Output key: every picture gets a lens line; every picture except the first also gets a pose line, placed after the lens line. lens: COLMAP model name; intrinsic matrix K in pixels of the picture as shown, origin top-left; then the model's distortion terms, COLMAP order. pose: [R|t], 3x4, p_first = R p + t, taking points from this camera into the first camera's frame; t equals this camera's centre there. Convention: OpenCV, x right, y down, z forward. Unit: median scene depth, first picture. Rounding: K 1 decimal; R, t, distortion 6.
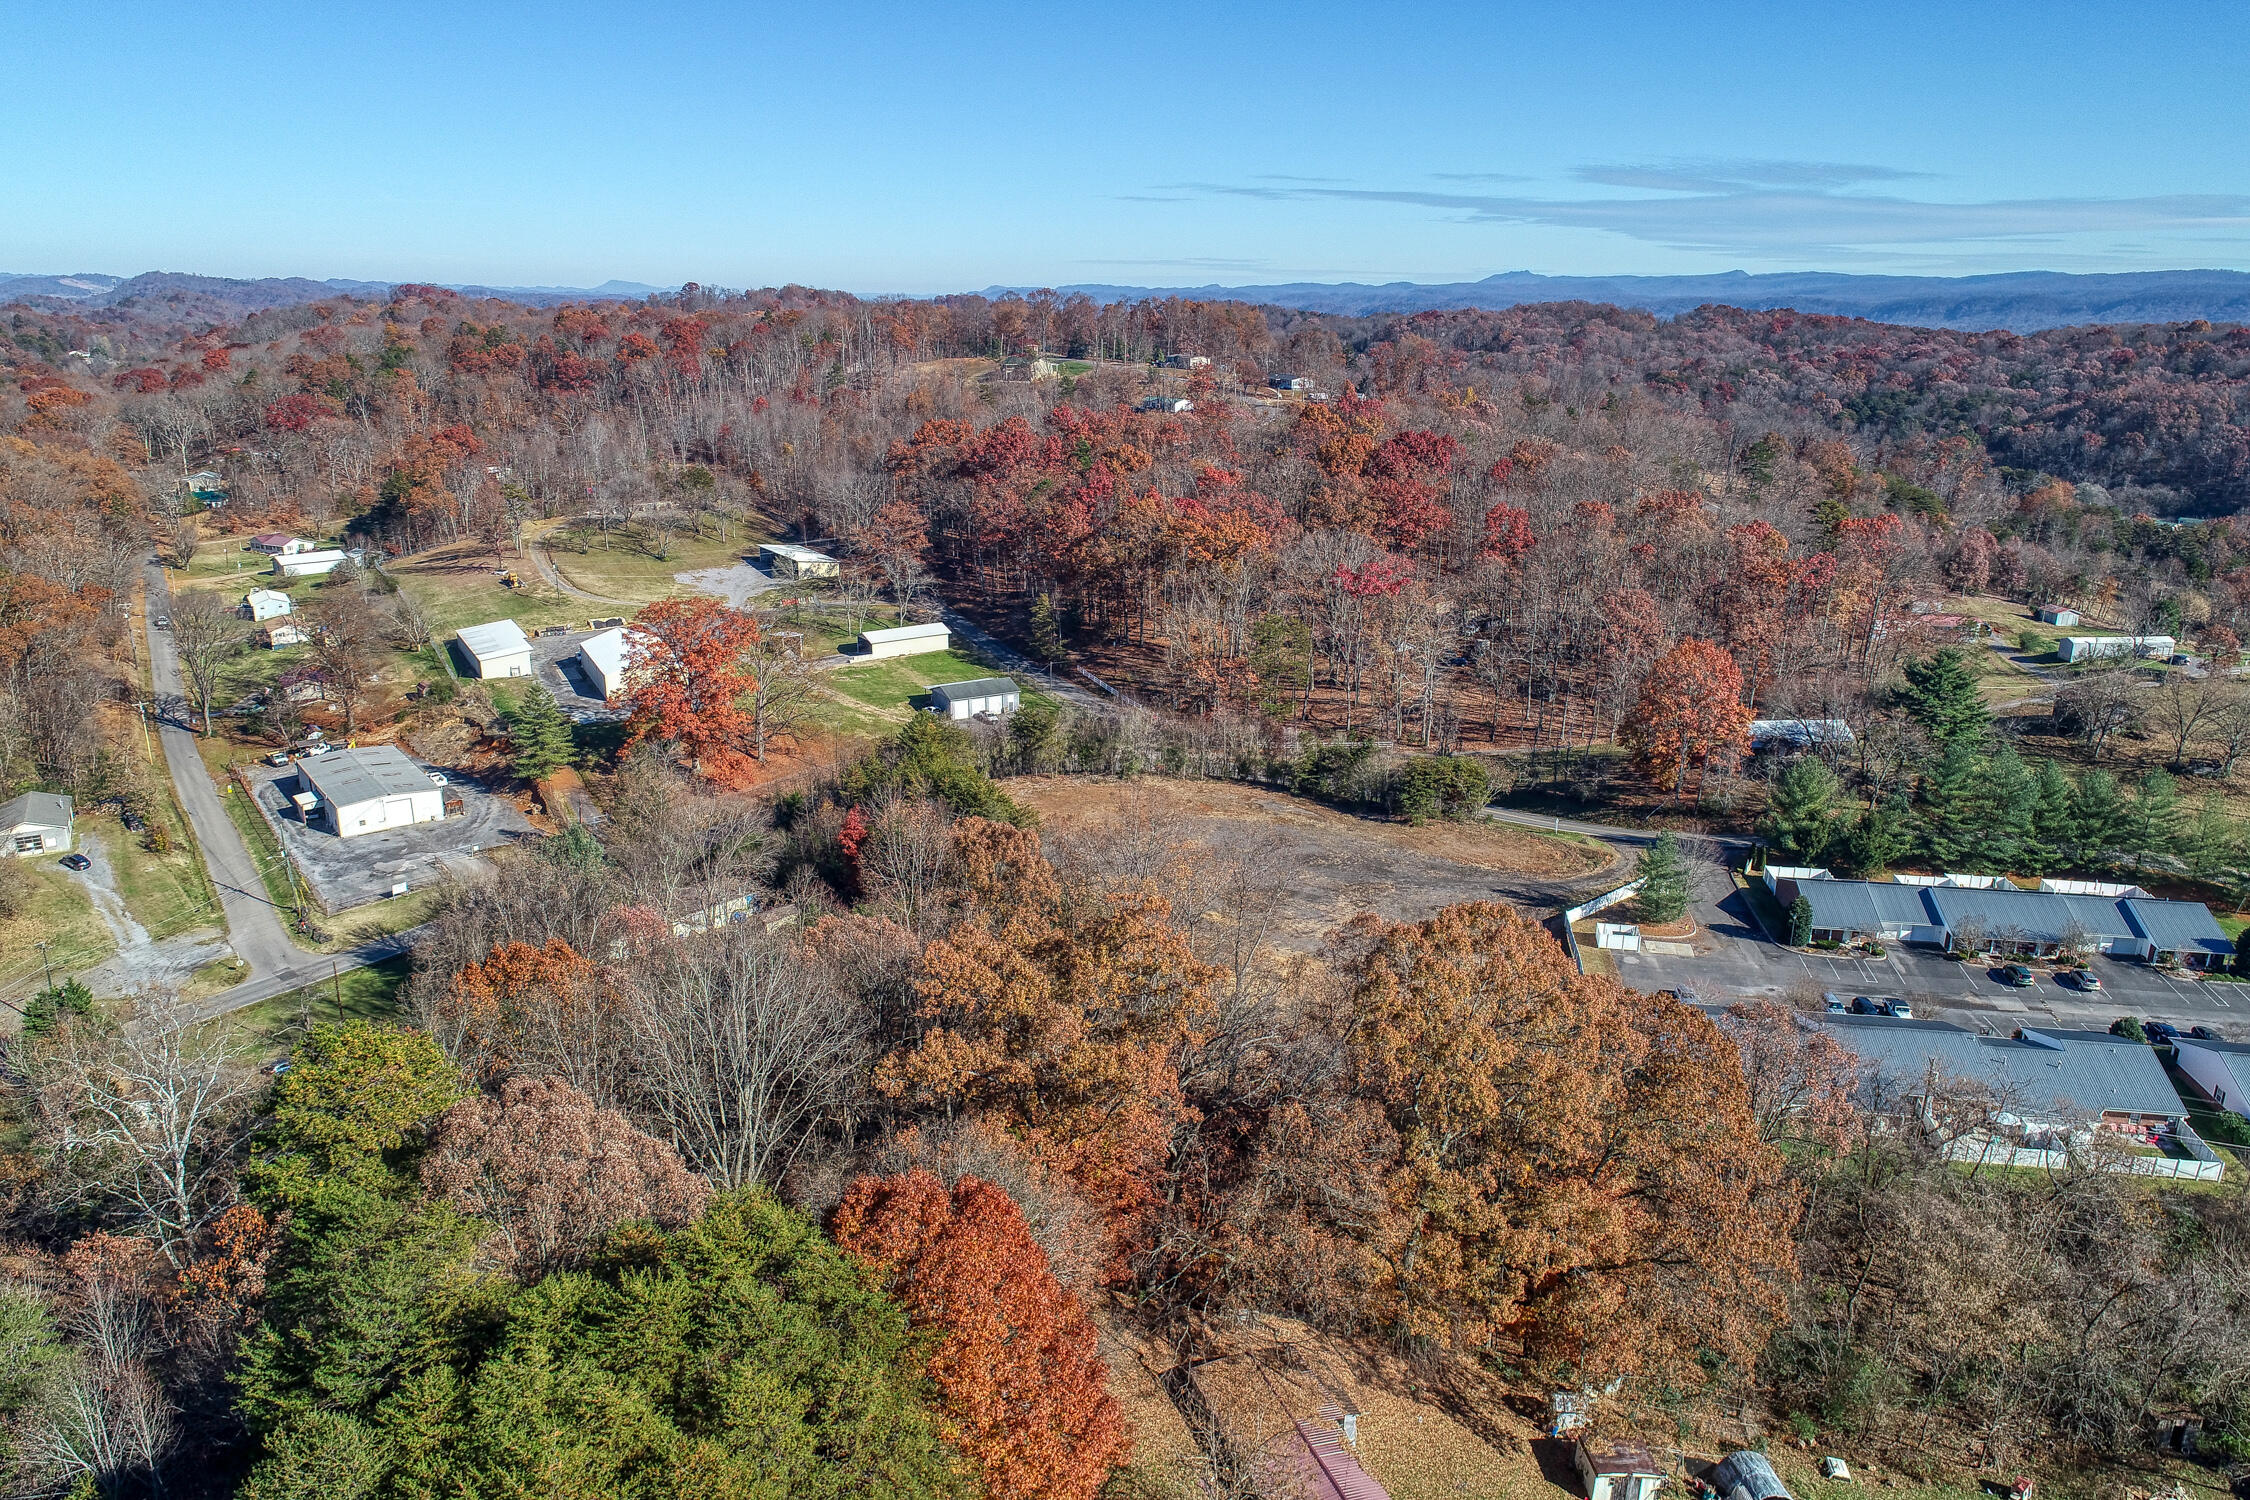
lens RADIAL K [[1505.2, 0, 1128.5], [0, 1505.2, 754.2], [0, 0, 1]] dist [-0.001197, 0.001680]
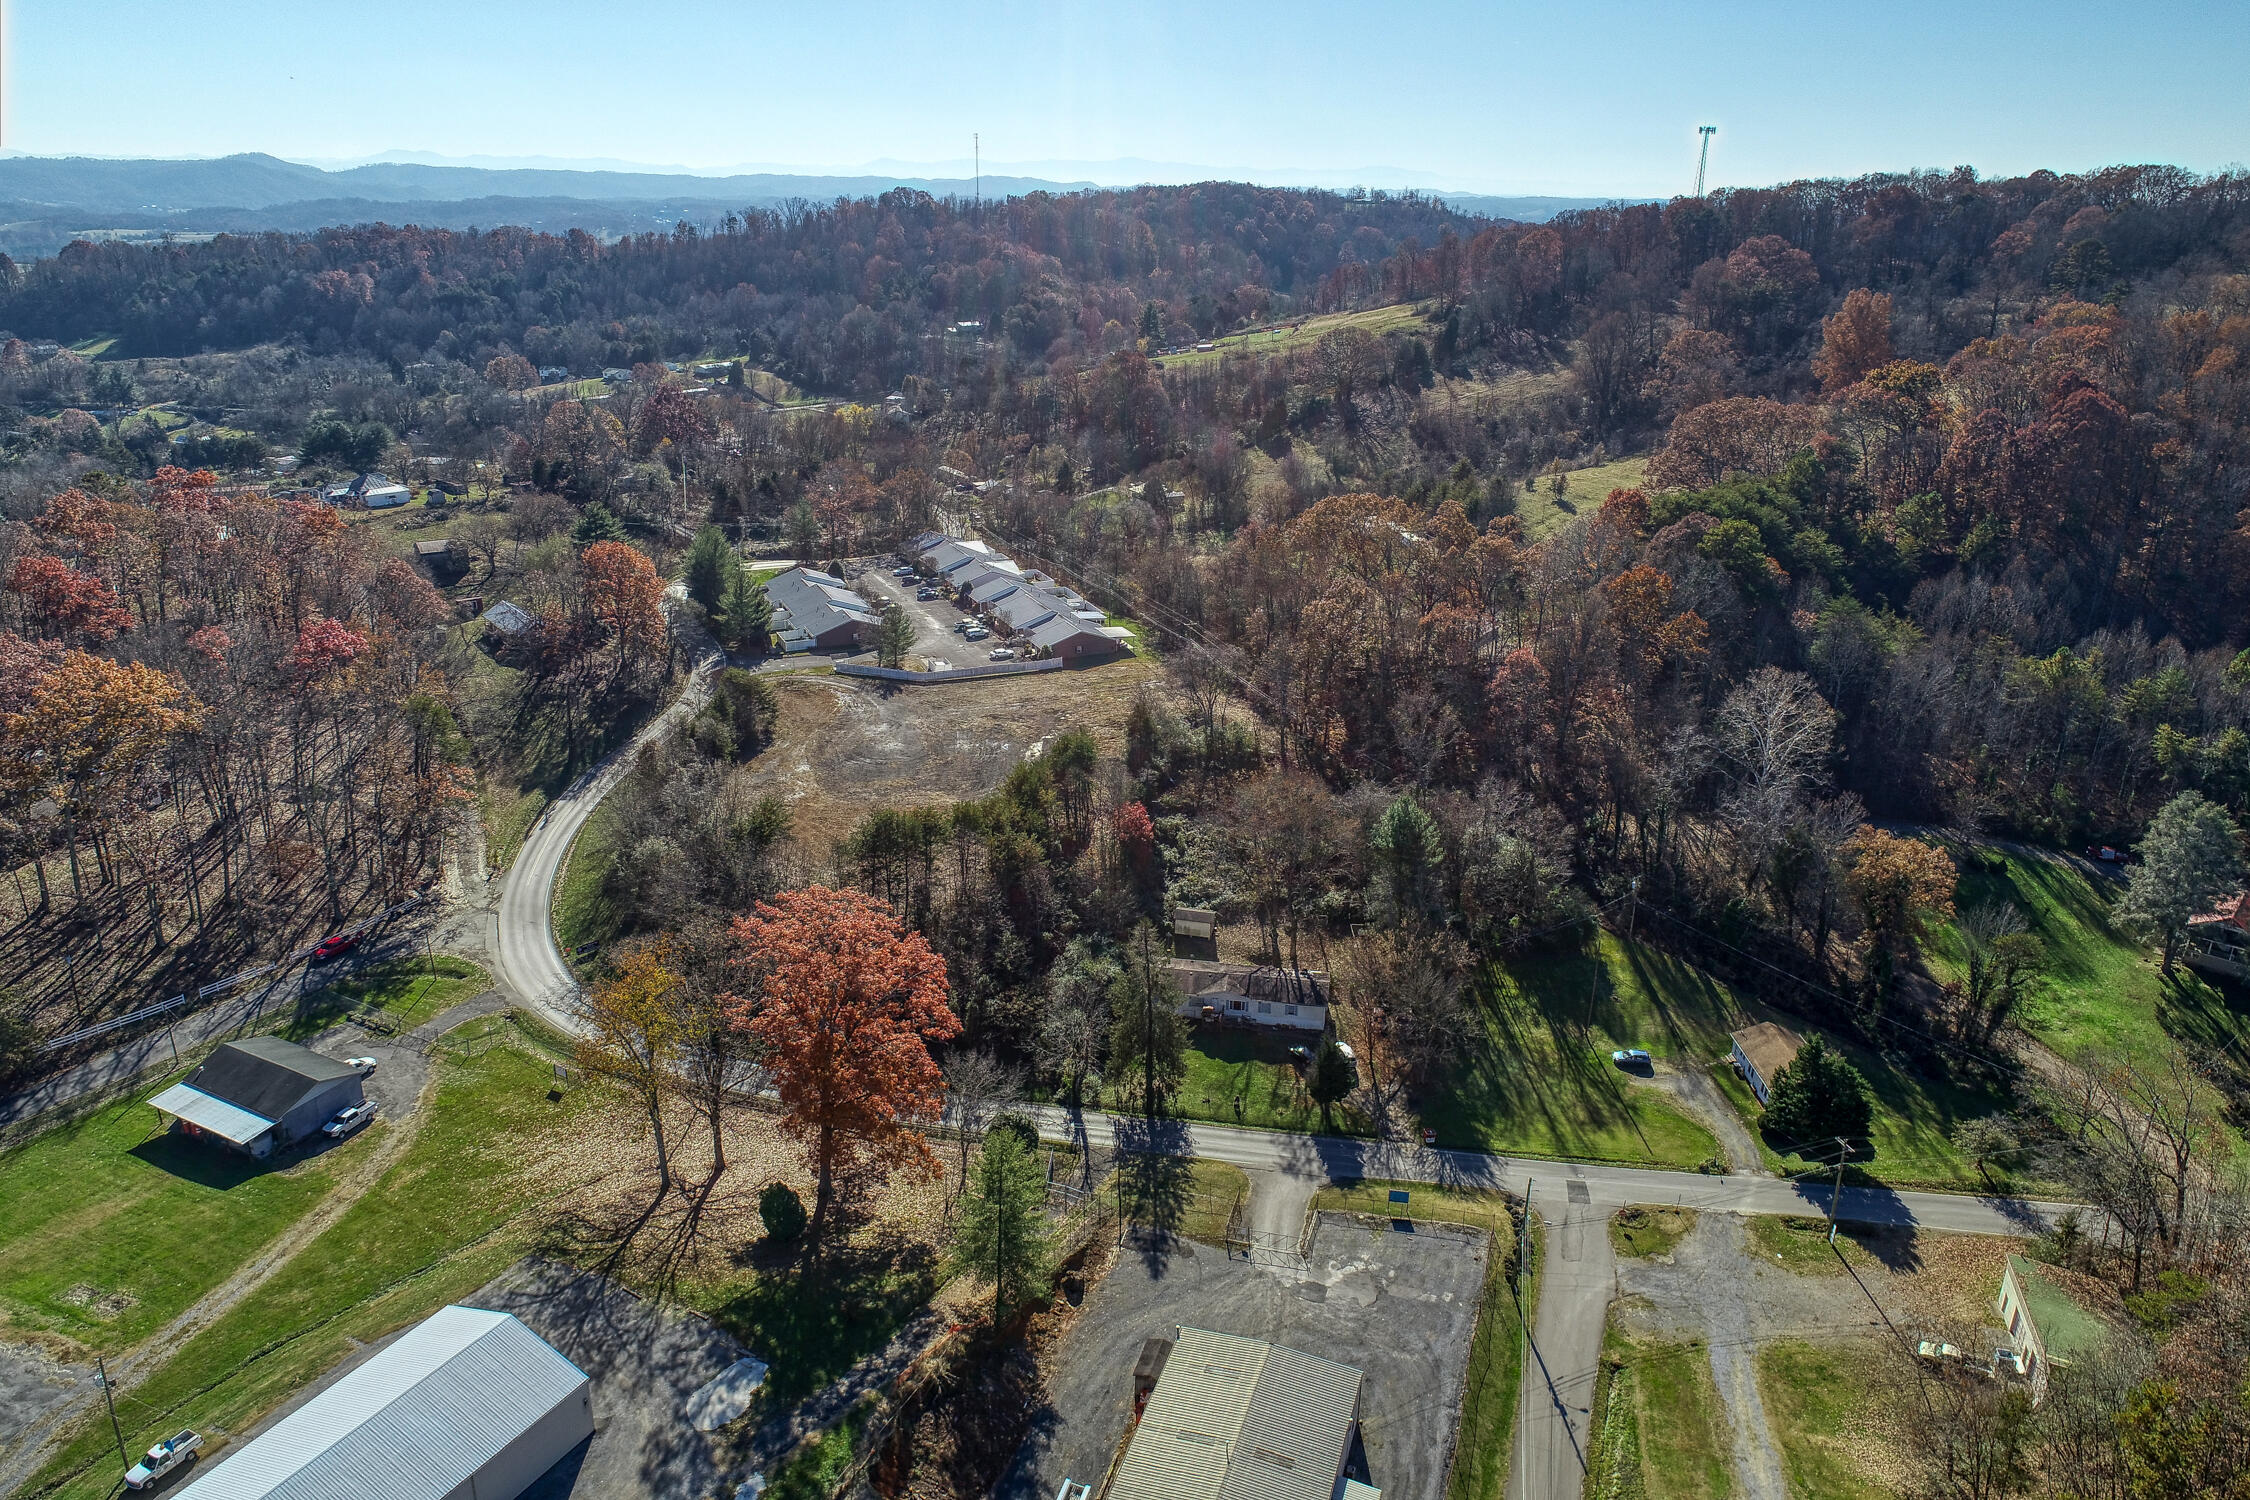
lens RADIAL K [[1505.2, 0, 1125.2], [0, 1505.2, 759.7], [0, 0, 1]] dist [-0.001197, 0.001680]
pose [[-0.543906, -0.314060, 0.778160, -0.664708], [0.225263, 0.838641, 0.495921, -0.341875], [-0.808346, 0.445025, -0.385395, 0.946718]]
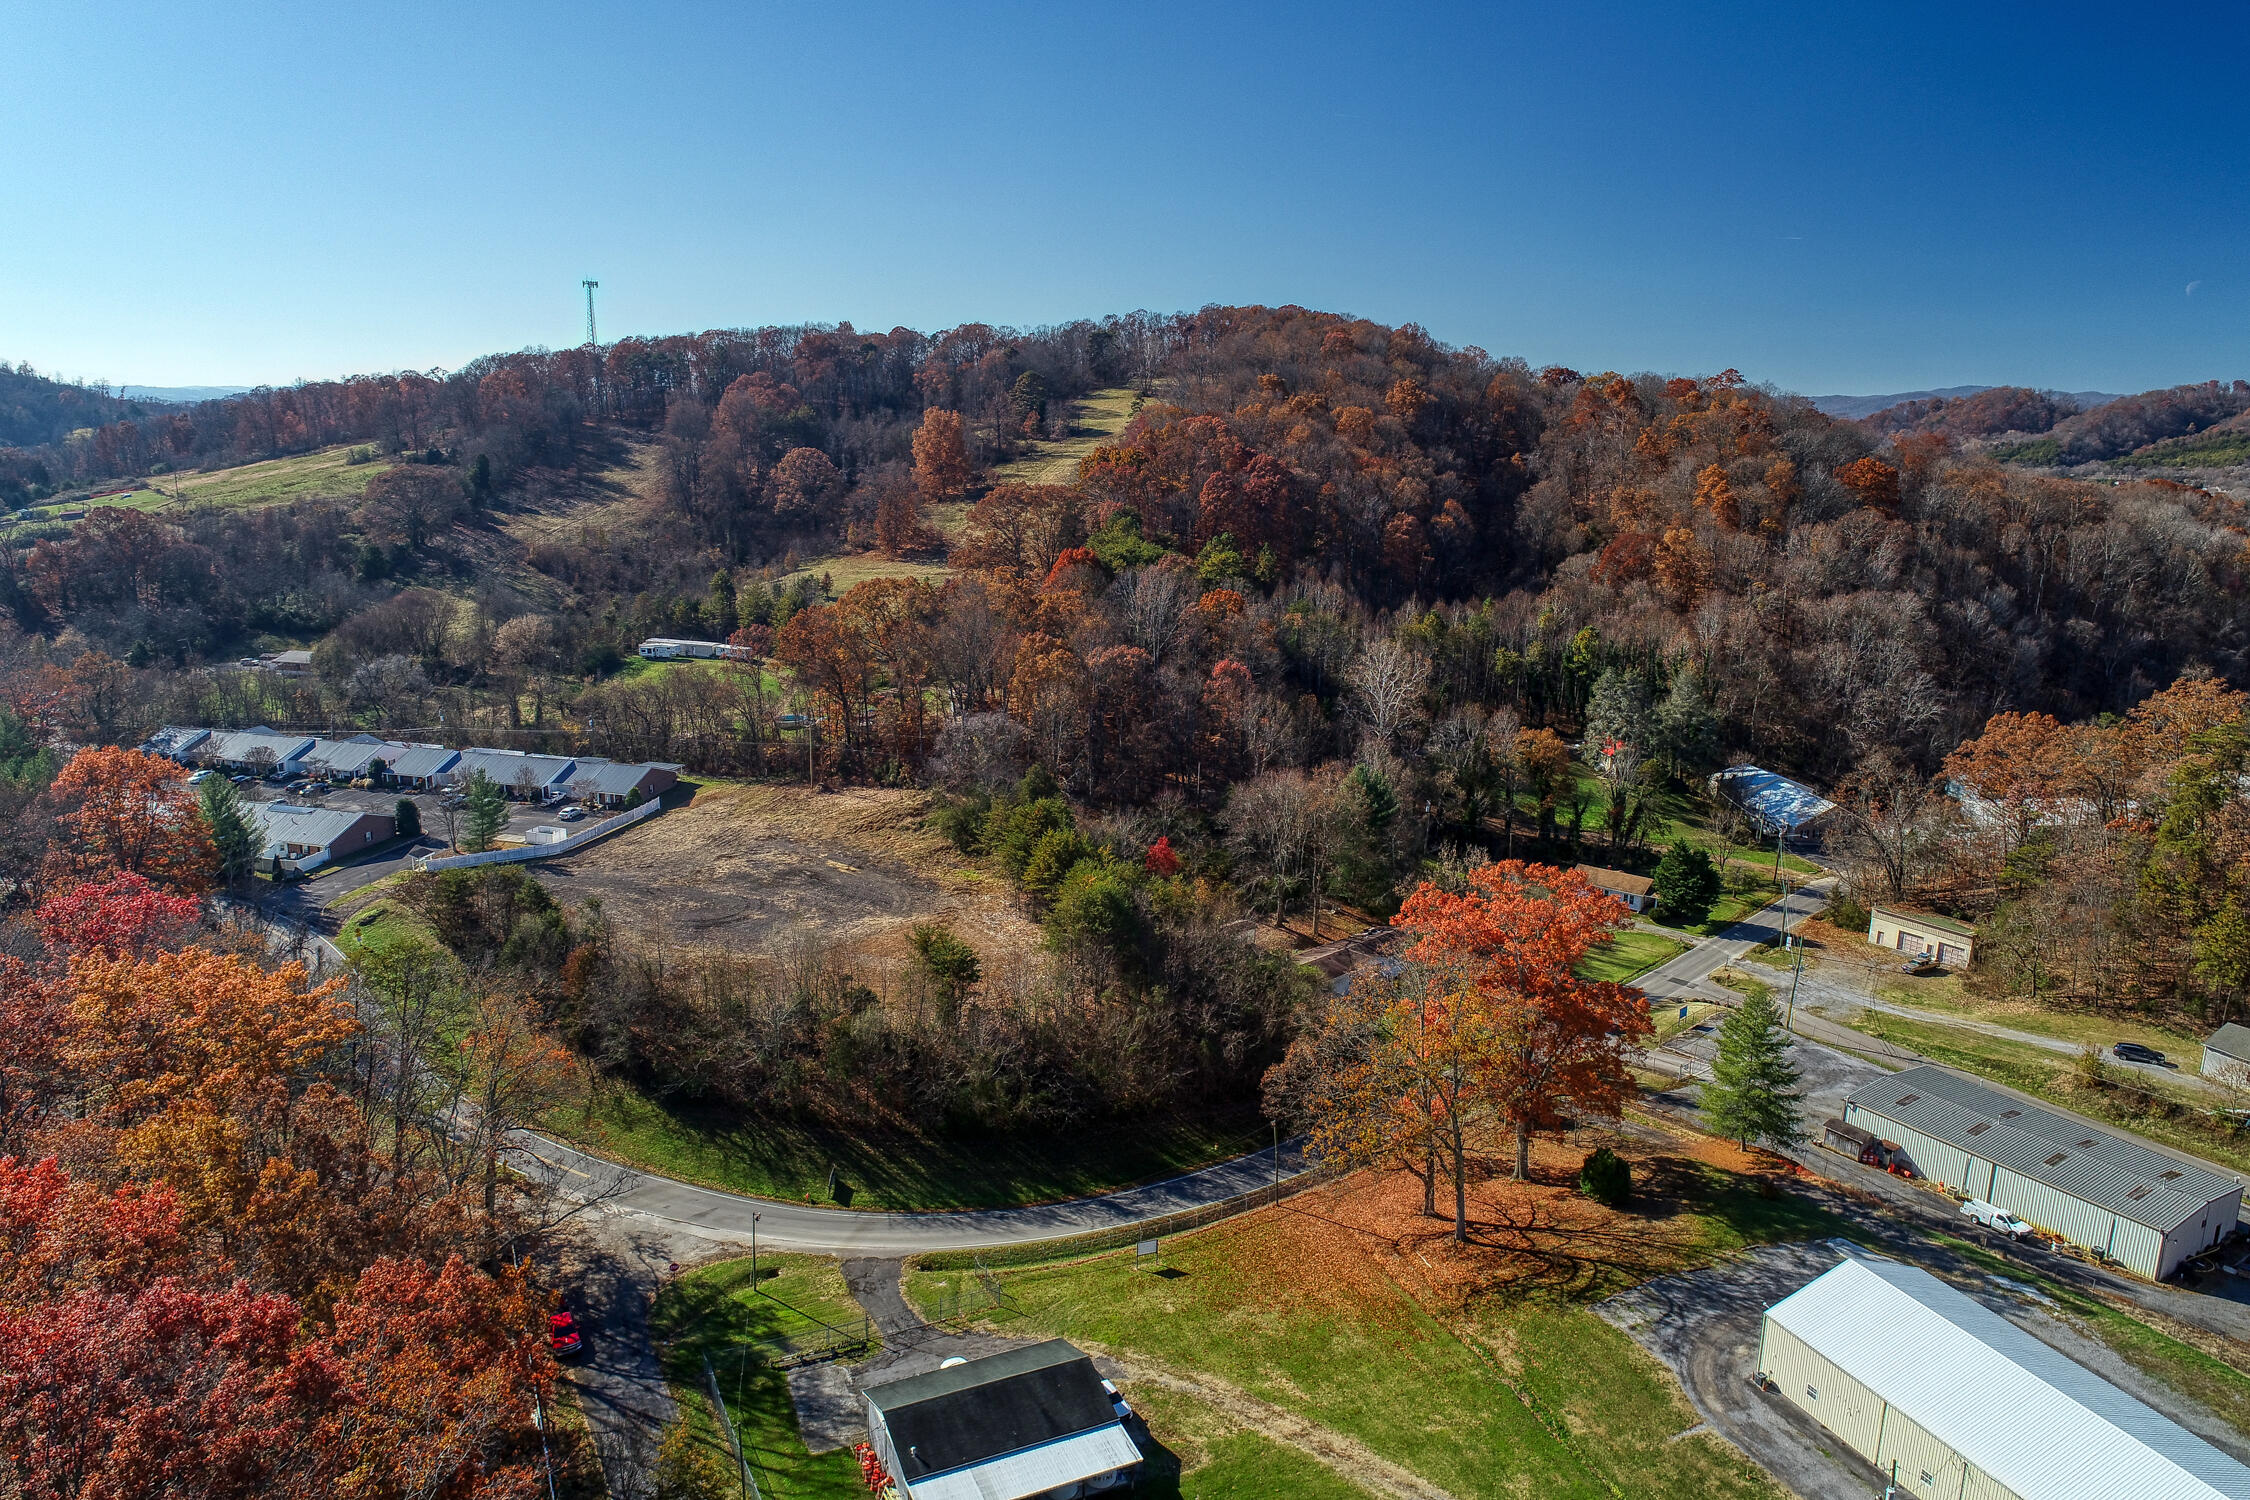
lens RADIAL K [[1505.2, 0, 1122.6], [0, 1505.2, 744.5], [0, 0, 1]] dist [-0.001197, 0.001680]
pose [[-0.995989, -0.047010, 0.076133, -0.156194], [-0.003232, 0.869210, 0.494433, -0.360544], [-0.089419, 0.492204, -0.865875, 1.271191]]
